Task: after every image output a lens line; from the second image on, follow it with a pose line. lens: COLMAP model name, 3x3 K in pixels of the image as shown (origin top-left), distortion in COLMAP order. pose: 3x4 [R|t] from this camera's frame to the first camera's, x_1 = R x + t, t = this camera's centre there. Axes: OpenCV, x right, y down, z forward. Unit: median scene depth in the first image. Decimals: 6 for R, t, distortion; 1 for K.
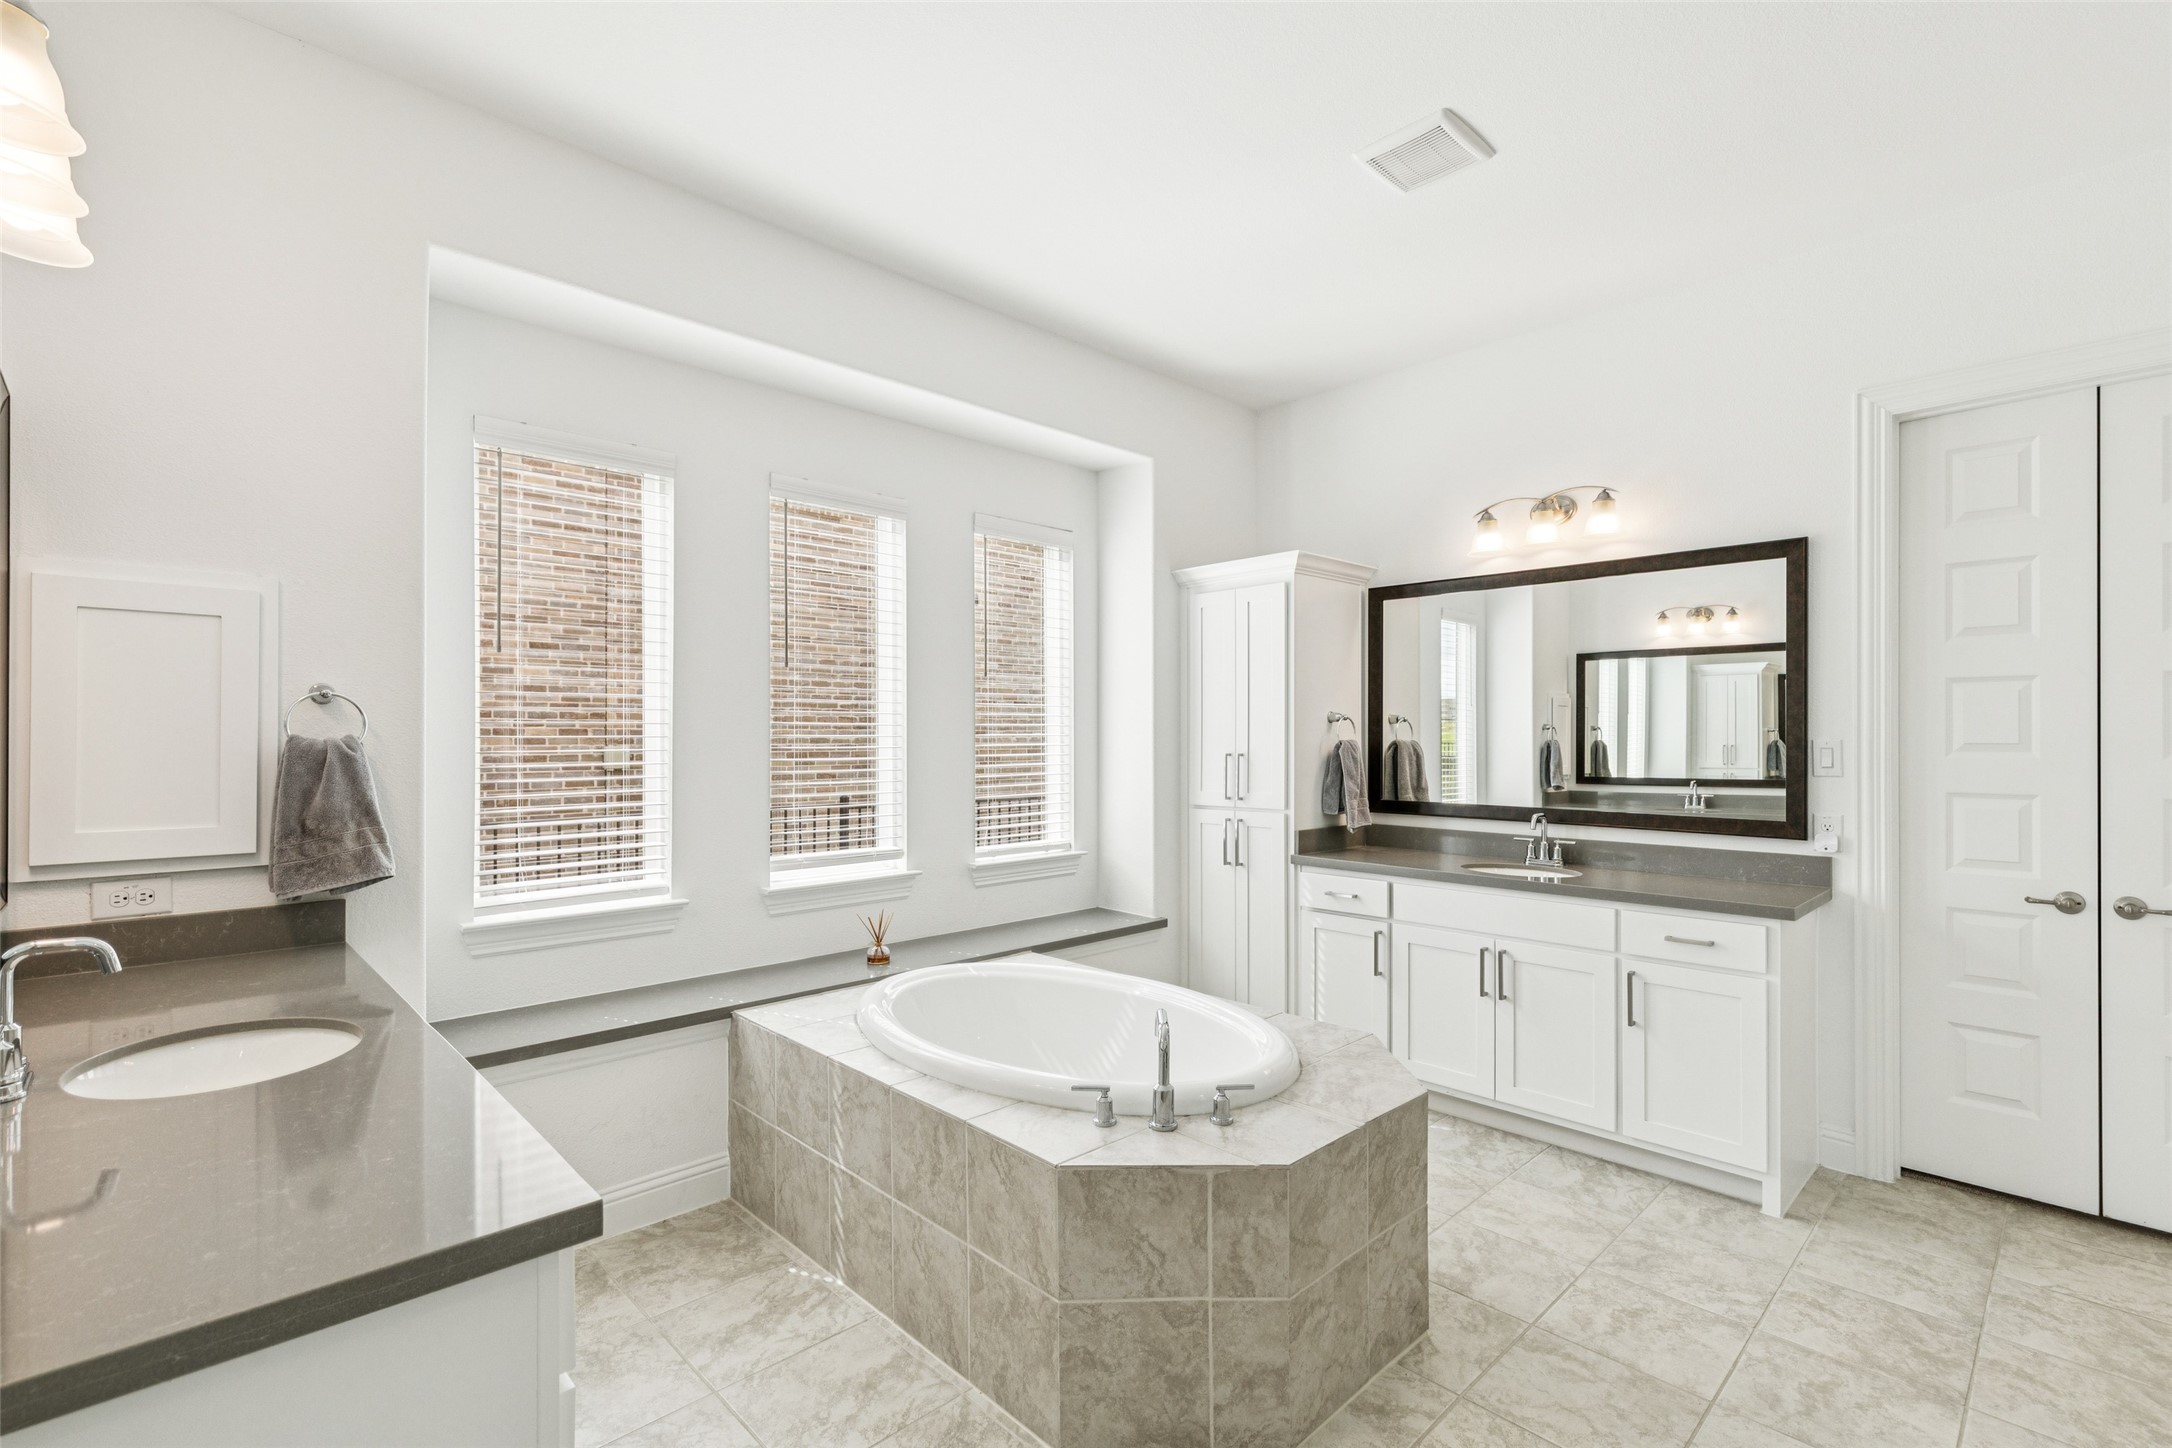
lens RADIAL K [[992.2, 0, 1094.2], [0, 992.2, 729.6], [0, 0, 1]] dist [0.015642, -0.000054]
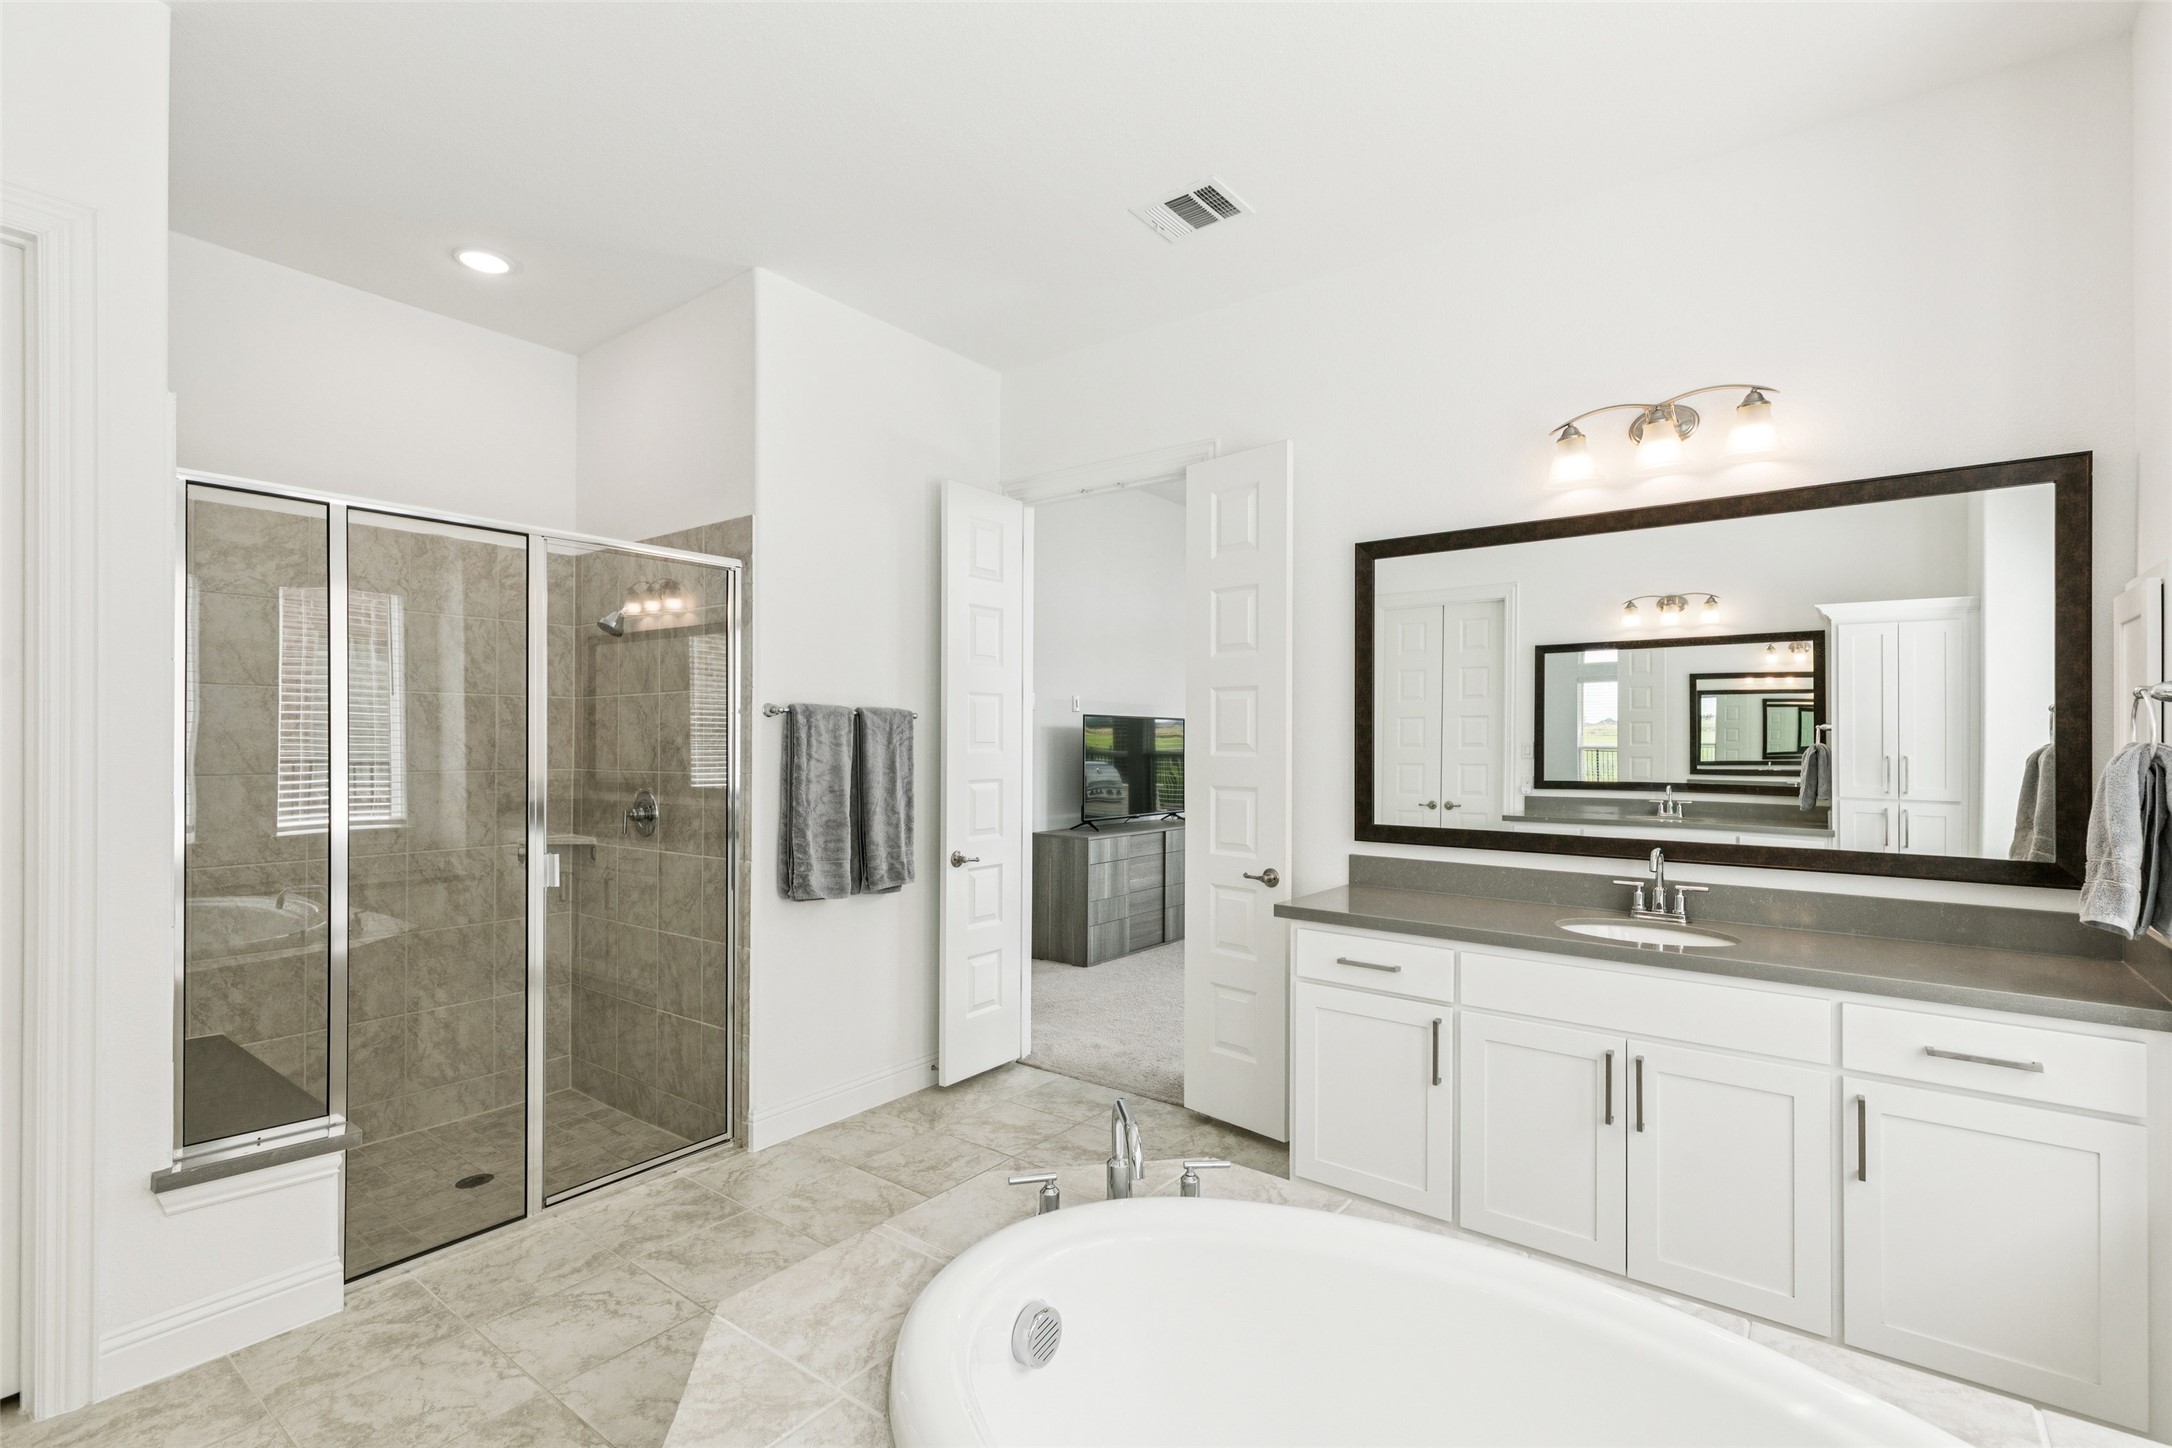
lens RADIAL K [[992.2, 0, 1076.7], [0, 992.2, 734.1], [0, 0, 1]] dist [0.015642, -0.000054]
pose [[0.987729, 0.012486, 0.155675, -0.067425], [-0.012697, 0.999919, 0.000361, 0.008834], [-0.155658, -0.002333, 0.987808, 0.362123]]
